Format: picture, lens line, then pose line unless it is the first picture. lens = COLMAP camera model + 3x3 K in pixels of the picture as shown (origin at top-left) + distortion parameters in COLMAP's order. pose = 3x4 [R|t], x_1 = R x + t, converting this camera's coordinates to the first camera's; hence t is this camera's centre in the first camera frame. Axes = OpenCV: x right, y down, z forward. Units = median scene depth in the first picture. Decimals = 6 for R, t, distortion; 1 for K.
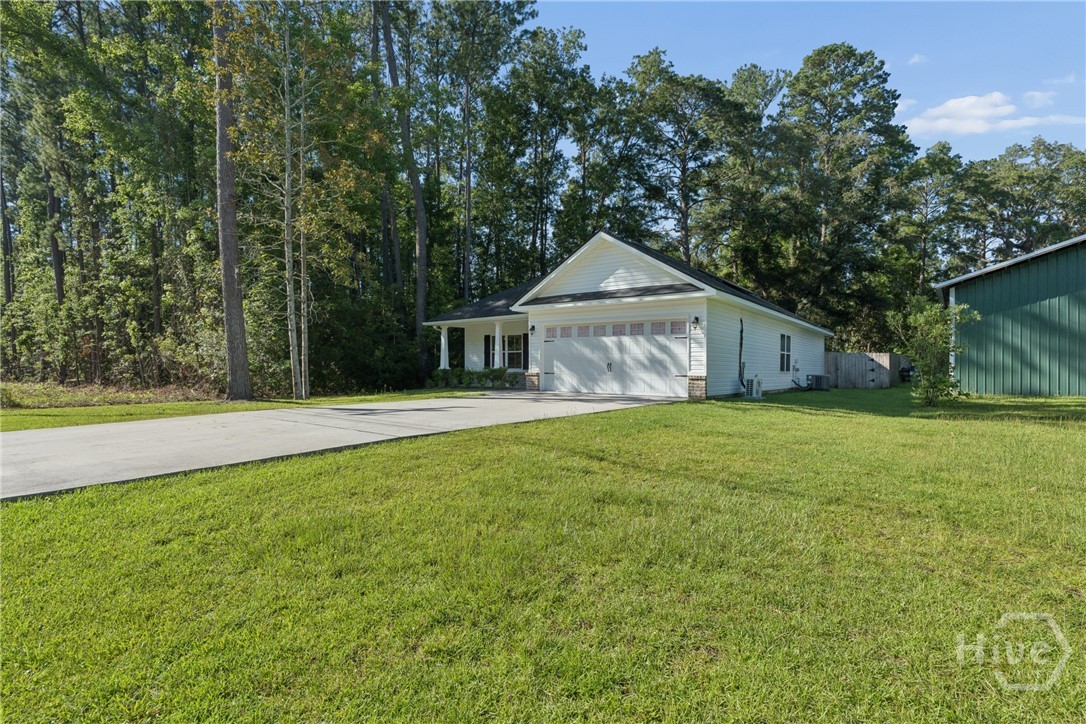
lens RADIAL K [[497.7, 0, 534.7], [0, 497.7, 354.3], [0, 0, 1]] dist [-0.002058, 0.000302]
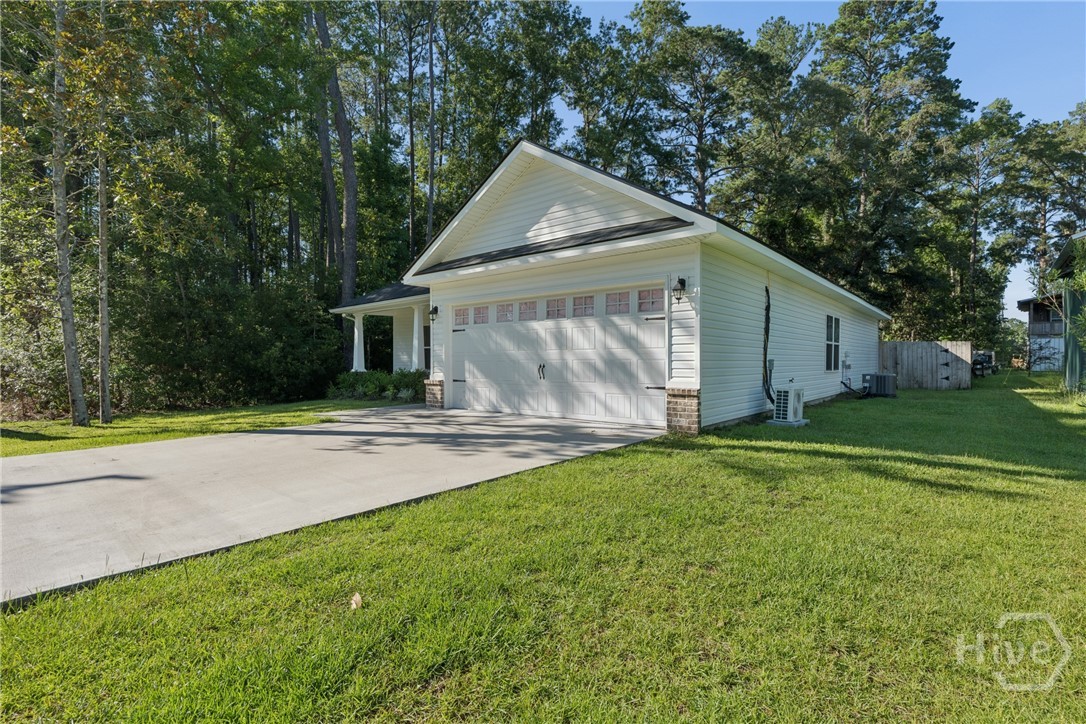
lens RADIAL K [[497.7, 0, 533.6], [0, 497.7, 362.7], [0, 0, 1]] dist [-0.002058, 0.000302]
pose [[0.998867, -0.013140, -0.045742, 0.111017], [0.014479, 0.999473, 0.029048, -0.001773], [0.045336, -0.029677, 0.998531, 0.267278]]
